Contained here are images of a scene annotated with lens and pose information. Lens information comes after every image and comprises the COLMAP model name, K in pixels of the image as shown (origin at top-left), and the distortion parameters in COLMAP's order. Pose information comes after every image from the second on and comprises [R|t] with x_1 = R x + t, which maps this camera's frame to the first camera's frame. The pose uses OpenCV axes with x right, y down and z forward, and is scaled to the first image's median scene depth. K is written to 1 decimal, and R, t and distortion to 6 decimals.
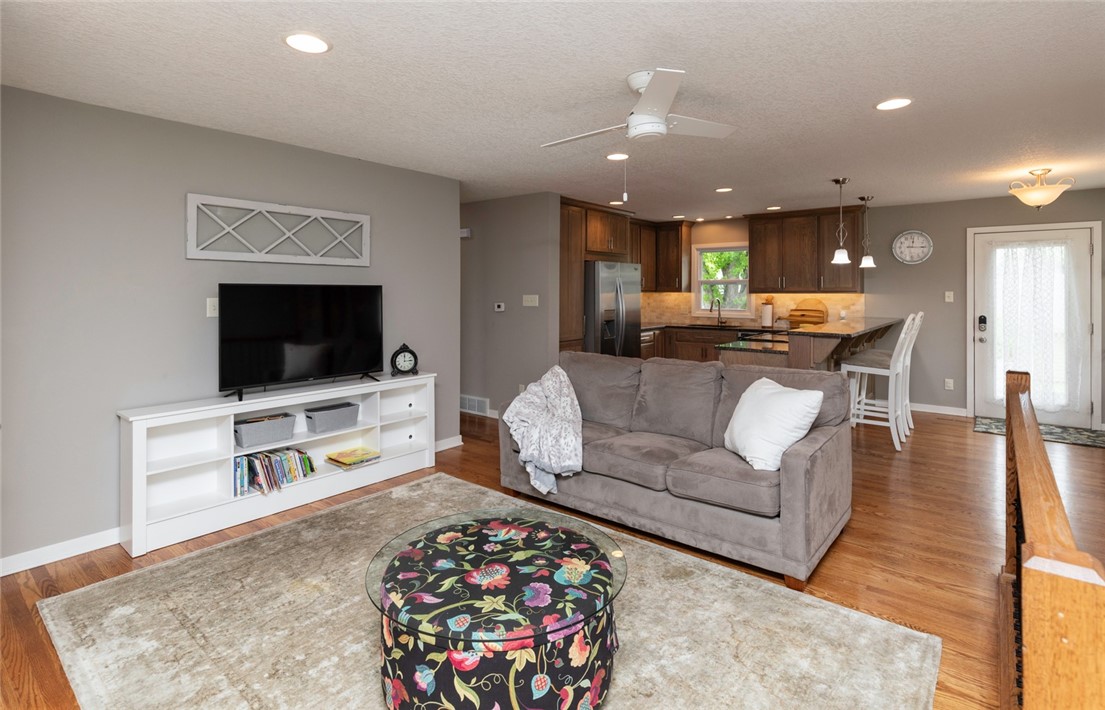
lens RADIAL K [[519.4, 0, 552.5], [0, 519.4, 355.0], [0, 0, 1]] dist [0.000655, 0.000075]
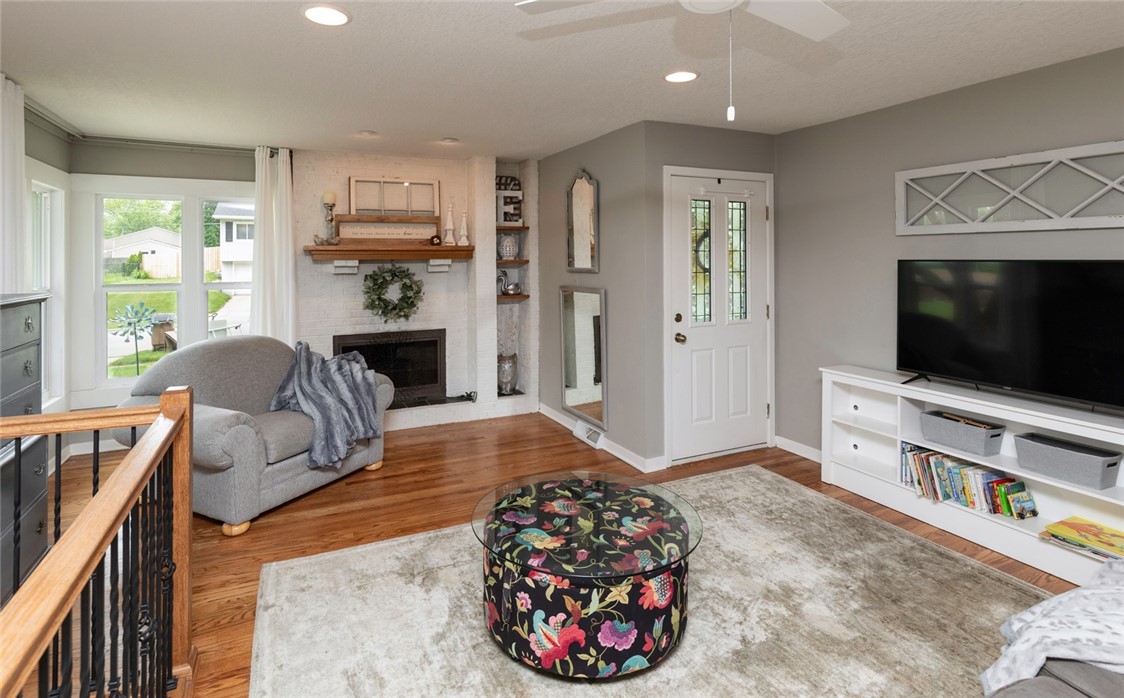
lens RADIAL K [[592.7, 0, 562.0], [0, 592.7, 349.0], [0, 0, 1]] dist [0.000042, -0.000065]
pose [[-0.433821, 0.132498, -0.891203, 0.907963], [-0.103846, 0.975183, 0.195533, -0.176169], [0.894995, 0.177374, -0.409296, 1.275844]]
